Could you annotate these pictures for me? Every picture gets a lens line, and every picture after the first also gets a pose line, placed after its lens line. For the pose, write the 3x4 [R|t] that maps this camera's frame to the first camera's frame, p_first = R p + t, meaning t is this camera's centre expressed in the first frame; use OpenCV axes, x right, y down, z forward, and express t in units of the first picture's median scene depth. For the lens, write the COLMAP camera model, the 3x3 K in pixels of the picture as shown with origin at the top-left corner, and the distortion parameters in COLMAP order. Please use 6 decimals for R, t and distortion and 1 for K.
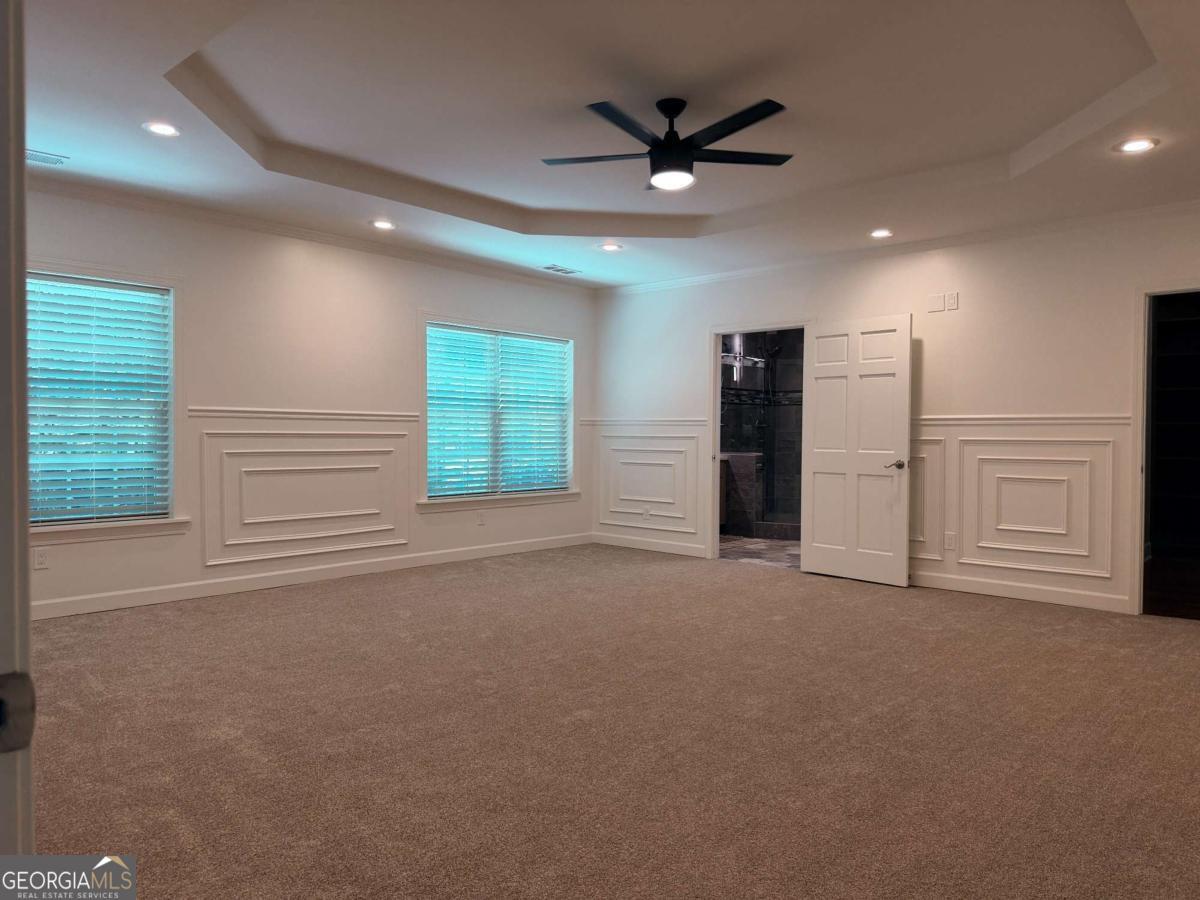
lens RADIAL K [[843.2, 0, 596.1], [0, 843.2, 448.1], [0, 0, 1]] dist [0.058458, -0.077267]
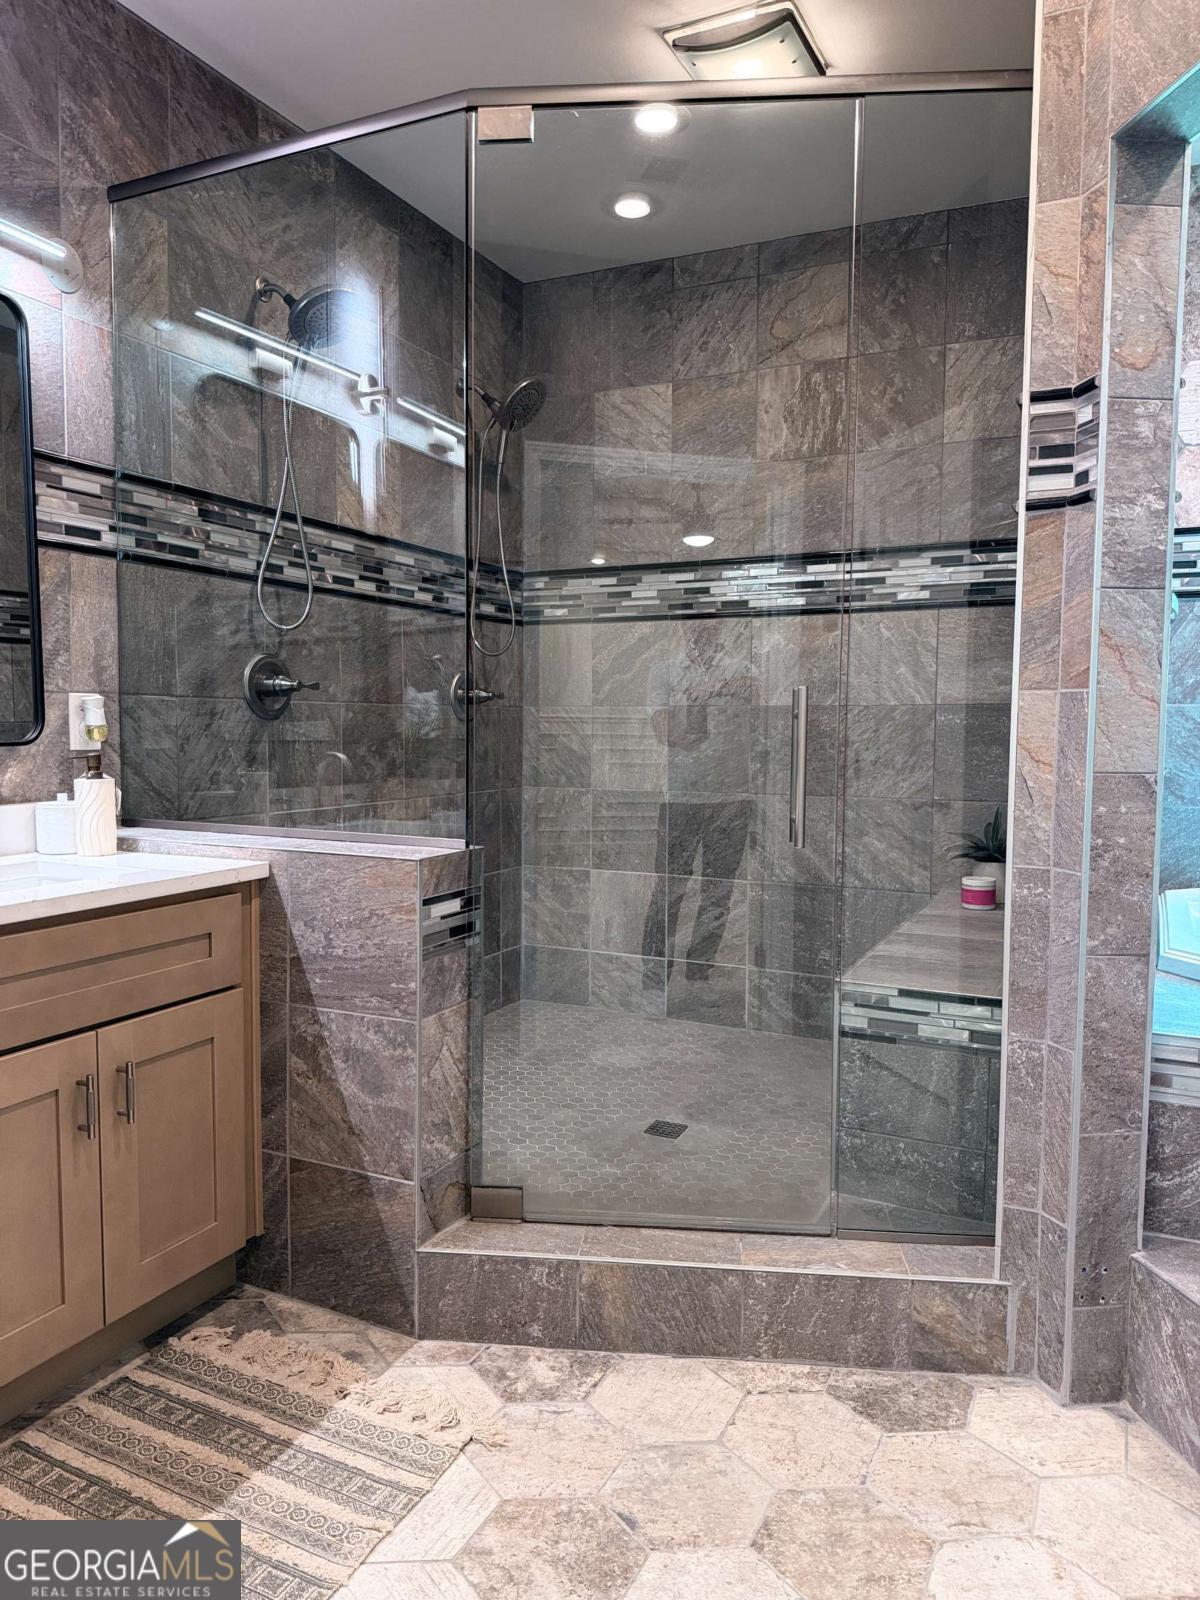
lens RADIAL K [[1124.2, 0, 600.5], [0, 1124.2, 803.7], [0, 0, 1]] dist [0.058458, -0.077267]
pose [[0.959322, -0.021468, 0.281496, 0.140630], [0.004027, 0.998044, 0.062390, -0.014581], [-0.282285, -0.058719, 0.957532, 0.679417]]
